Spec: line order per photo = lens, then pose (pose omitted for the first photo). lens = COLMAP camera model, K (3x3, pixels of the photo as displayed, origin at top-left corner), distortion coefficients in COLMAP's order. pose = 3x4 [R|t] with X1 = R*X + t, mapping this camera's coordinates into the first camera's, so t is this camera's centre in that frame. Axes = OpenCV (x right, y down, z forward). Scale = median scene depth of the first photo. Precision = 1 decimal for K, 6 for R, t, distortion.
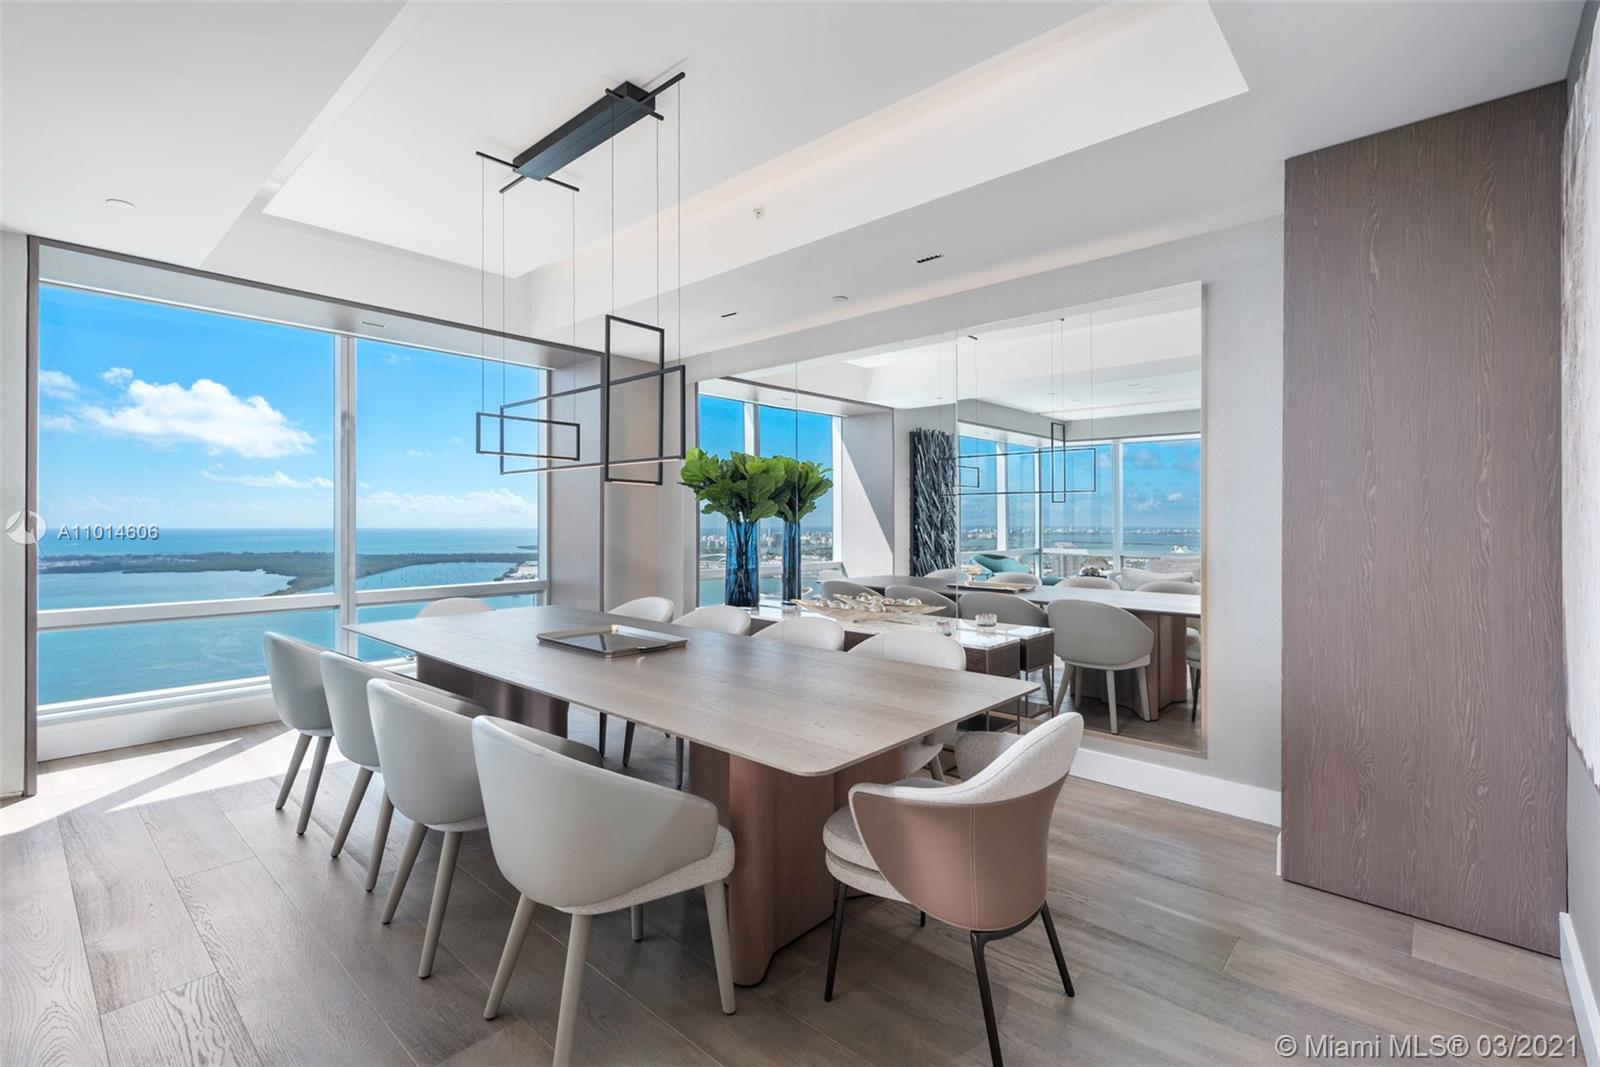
lens RADIAL K [[727.2, 0, 800.5], [0, 727.2, 523.6], [0, 0, 1]] dist [0.015658, -0.001966]
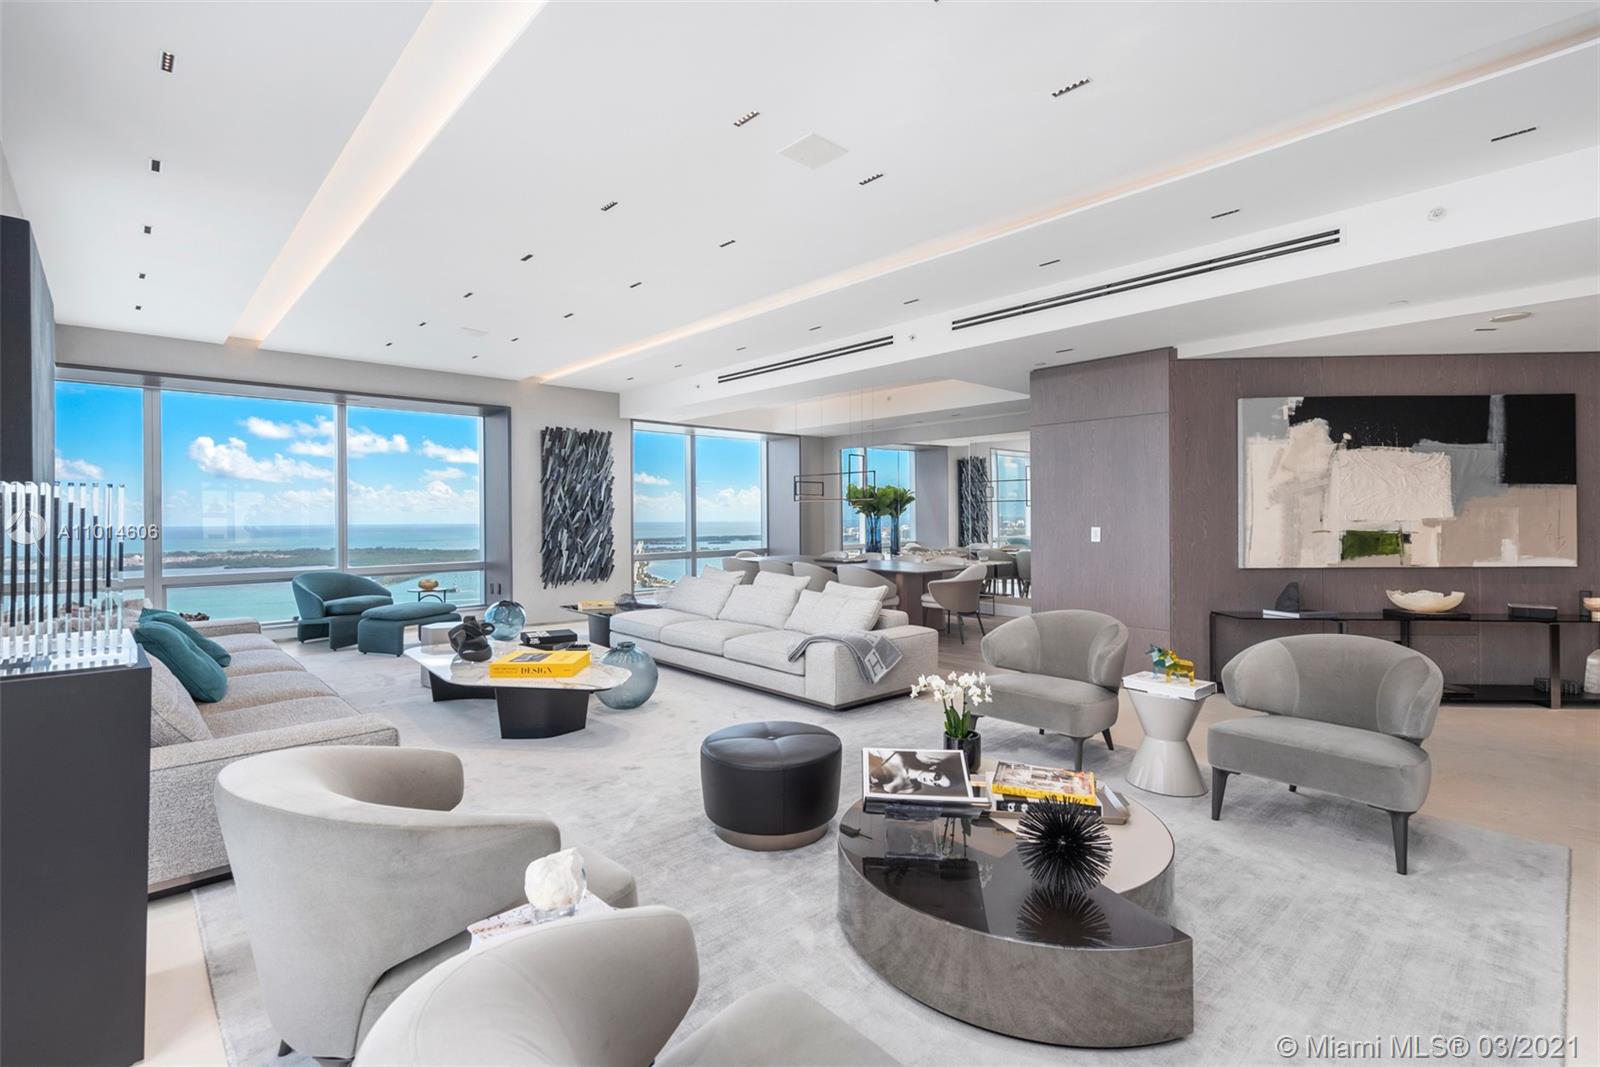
lens RADIAL K [[727.2, 0, 808.9], [0, 727.2, 513.7], [0, 0, 1]] dist [0.015658, -0.001966]
pose [[0.997416, -0.009677, -0.071189, -0.118326], [0.009444, 0.999949, -0.003615, -0.008169], [0.071220, 0.002934, 0.997456, -1.189258]]
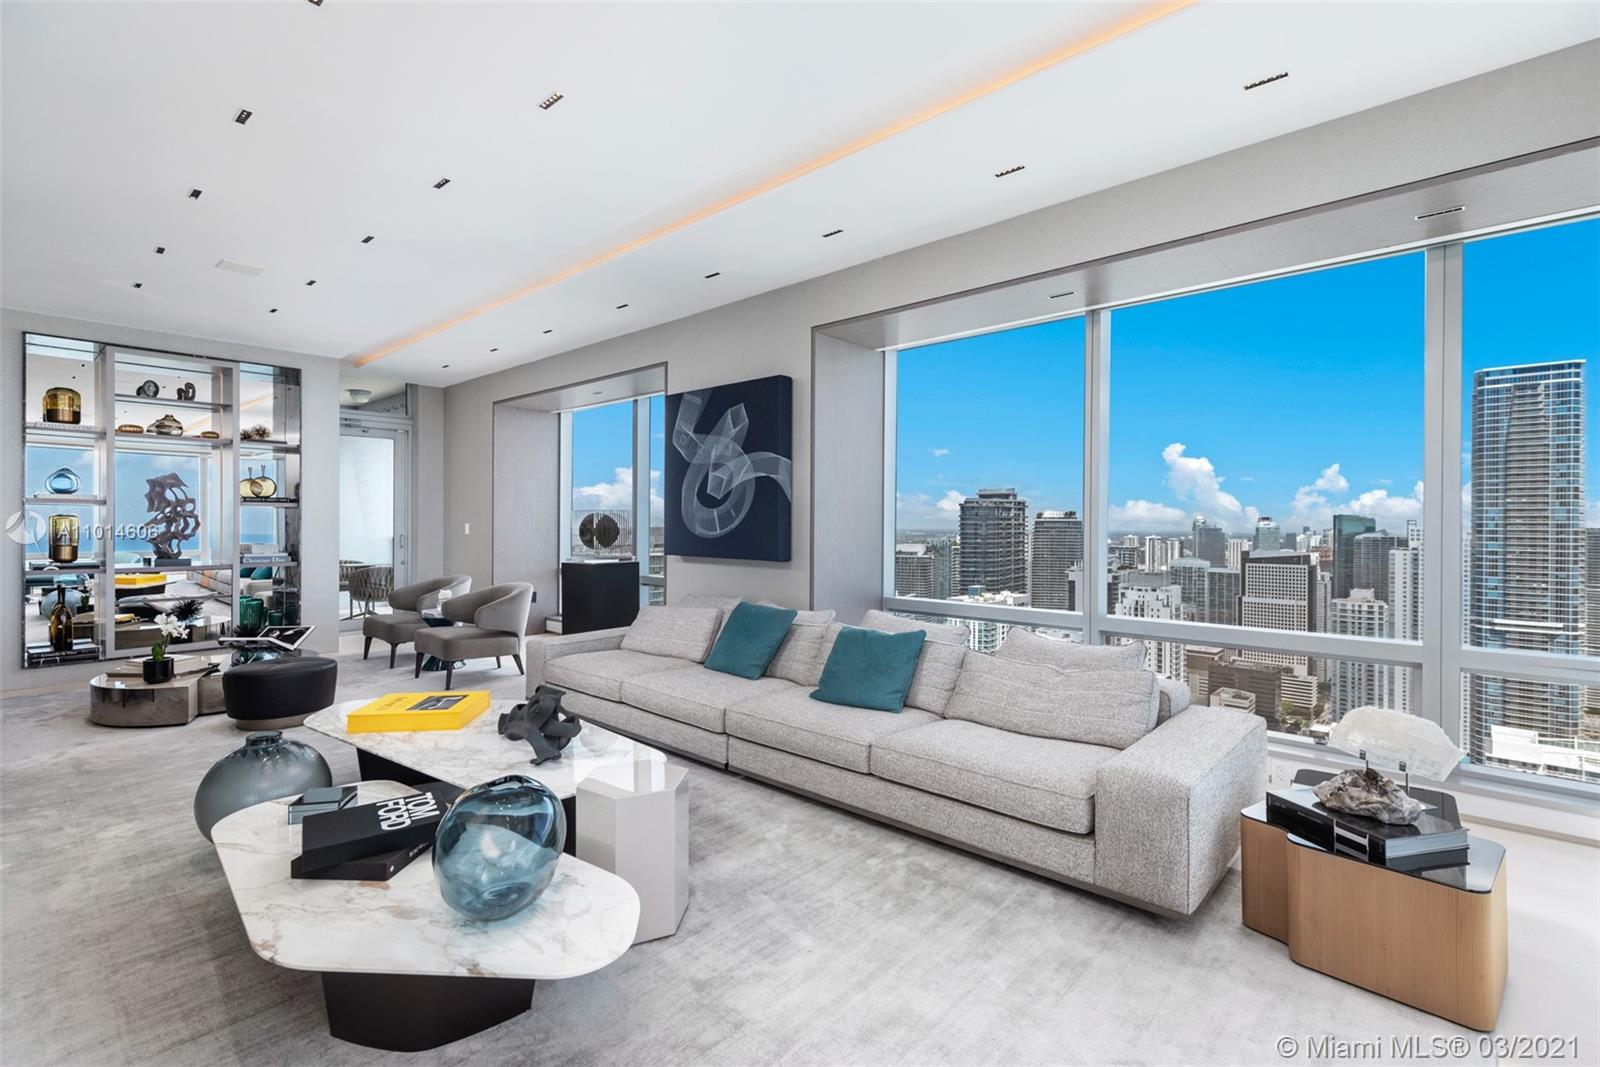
lens RADIAL K [[727.2, 0, 799.5], [0, 727.2, 525.1], [0, 0, 1]] dist [0.015658, -0.001966]
pose [[-0.999962, -0.008732, -0.000617, -0.872726], [-0.008734, 0.999954, 0.003960, -0.010463], [0.000582, 0.003966, -0.999992, 0.379809]]
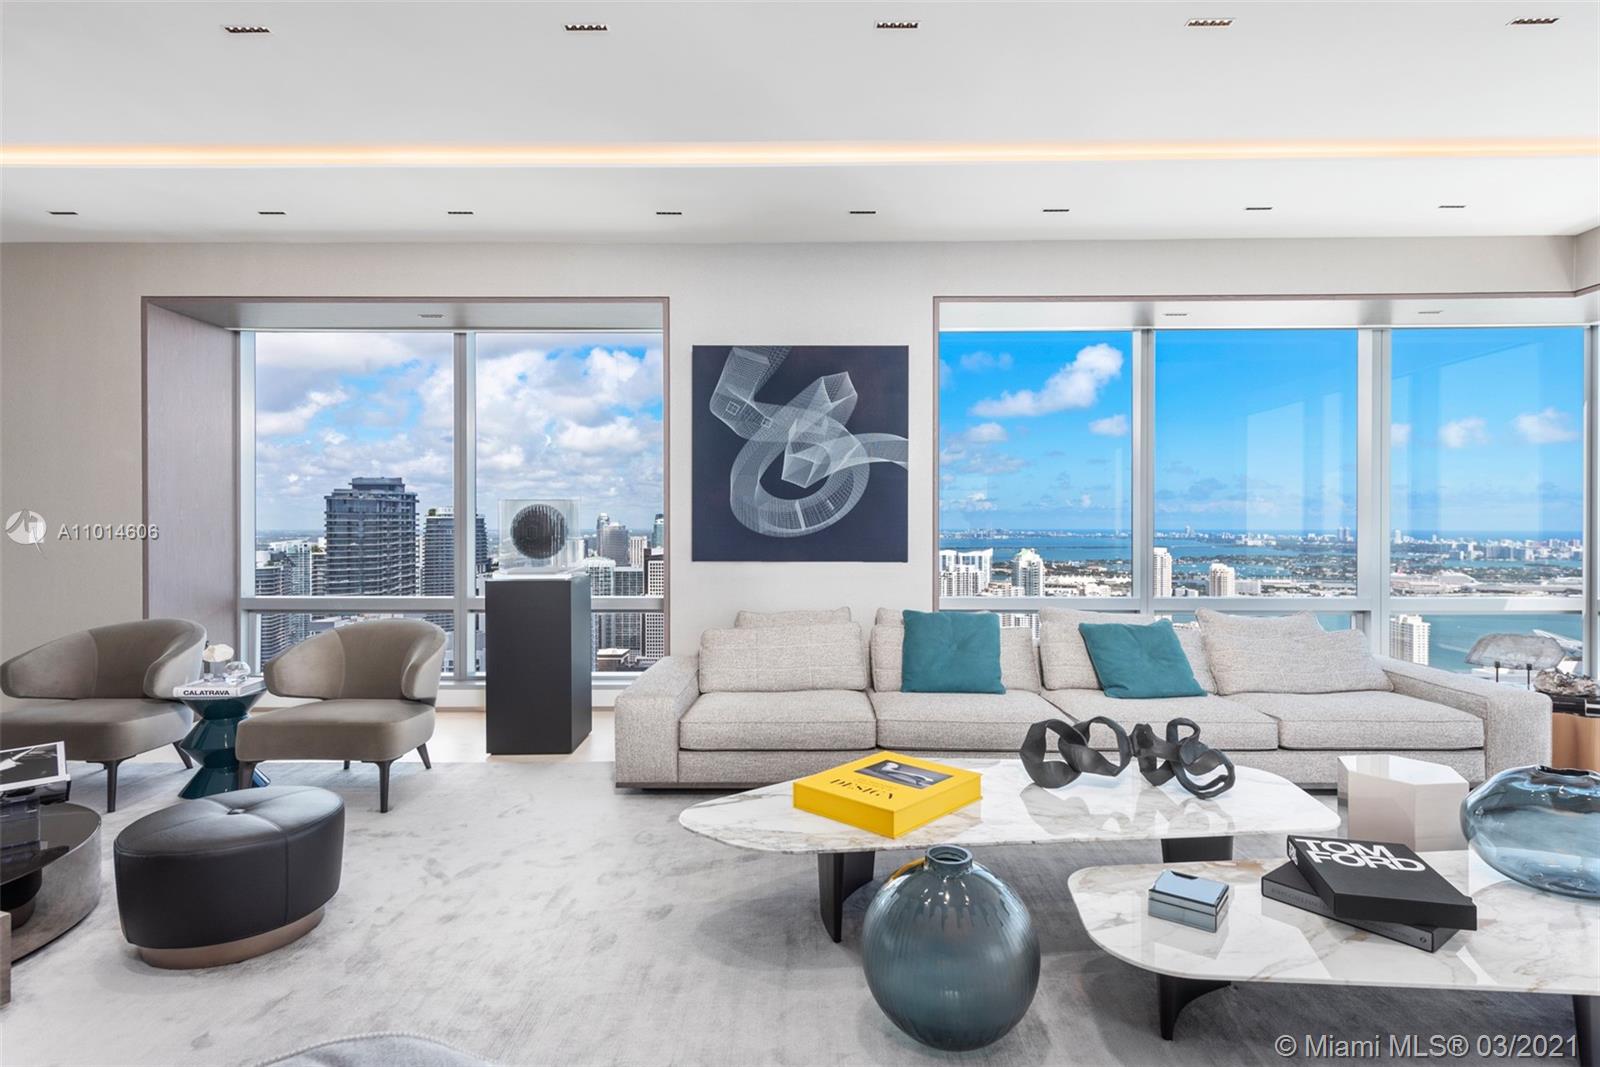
lens RADIAL K [[851.2, 0, 802.0], [0, 851.2, 529.1], [0, 0, 1]] dist [0.019465, -0.010206]
pose [[-0.746161, 0.002155, -0.665762, -0.105294], [-0.002735, 0.999976, 0.006301, -0.001583], [0.665760, 0.006522, -0.746137, 0.061617]]
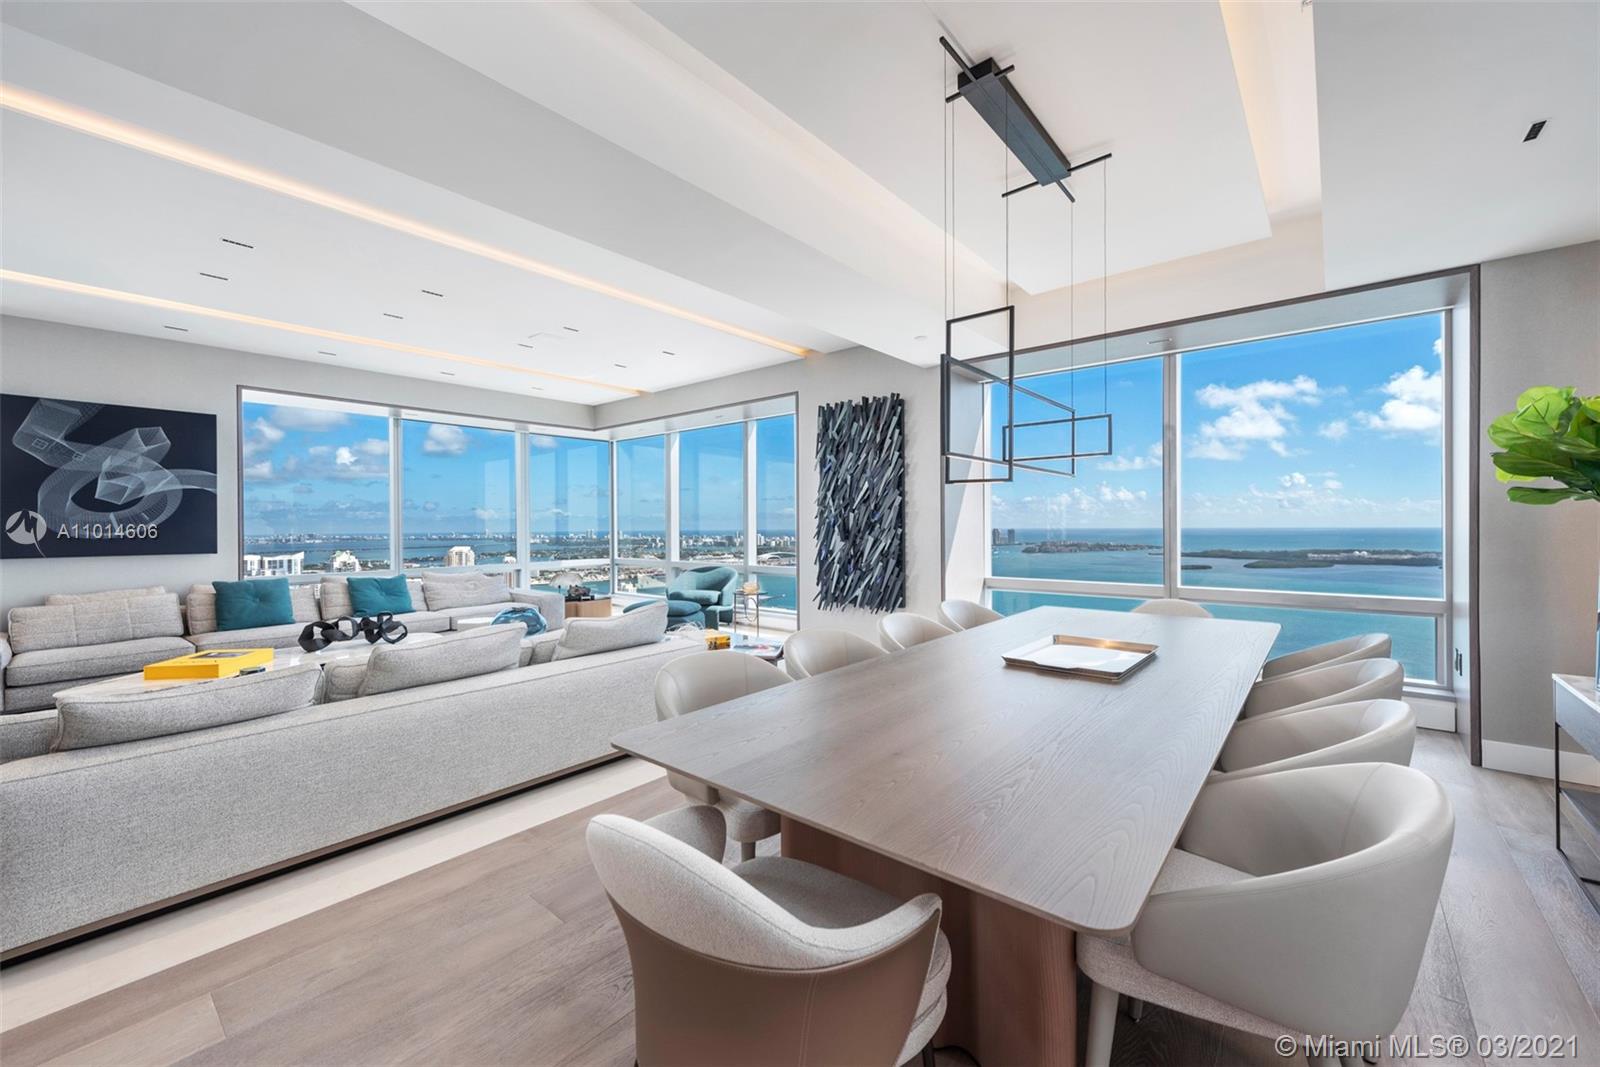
lens RADIAL K [[632.8, 0, 797.4], [0, 632.8, 524.8], [0, 0, 1]] dist [0.015783, -0.004533]
pose [[0.036632, -0.003352, -0.999323, 0.332332], [0.005901, 0.999978, -0.003138, 0.000737], [0.999311, -0.005782, 0.036650, 0.407449]]
